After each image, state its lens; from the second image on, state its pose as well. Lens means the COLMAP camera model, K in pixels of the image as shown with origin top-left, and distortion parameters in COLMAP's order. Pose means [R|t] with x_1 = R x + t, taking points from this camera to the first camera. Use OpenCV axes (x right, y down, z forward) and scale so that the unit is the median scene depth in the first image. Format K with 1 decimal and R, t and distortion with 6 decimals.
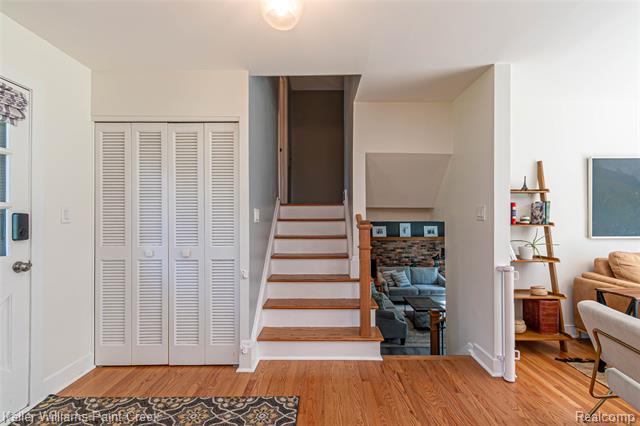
lens RADIAL K [[279.7, 0, 321.7], [0, 279.7, 217.0], [0, 0, 1]] dist [0.005495, -0.000808]
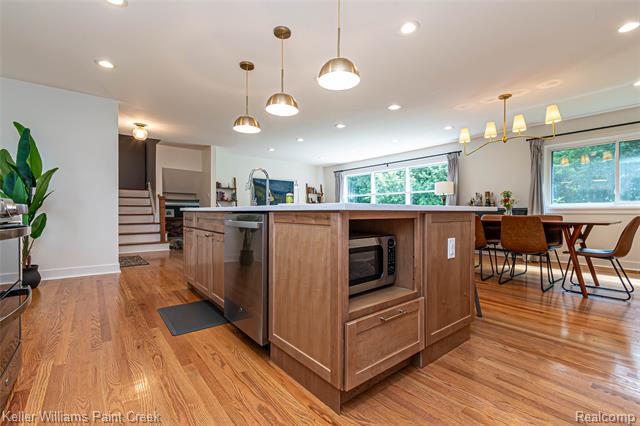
lens RADIAL K [[279.7, 0, 316.7], [0, 279.7, 214.8], [0, 0, 1]] dist [0.005495, -0.000808]
pose [[0.770320, -0.005456, 0.637635, -0.341110], [-0.009700, 0.999747, 0.020273, 0.097608], [-0.637584, -0.021802, 0.770072, -1.609001]]
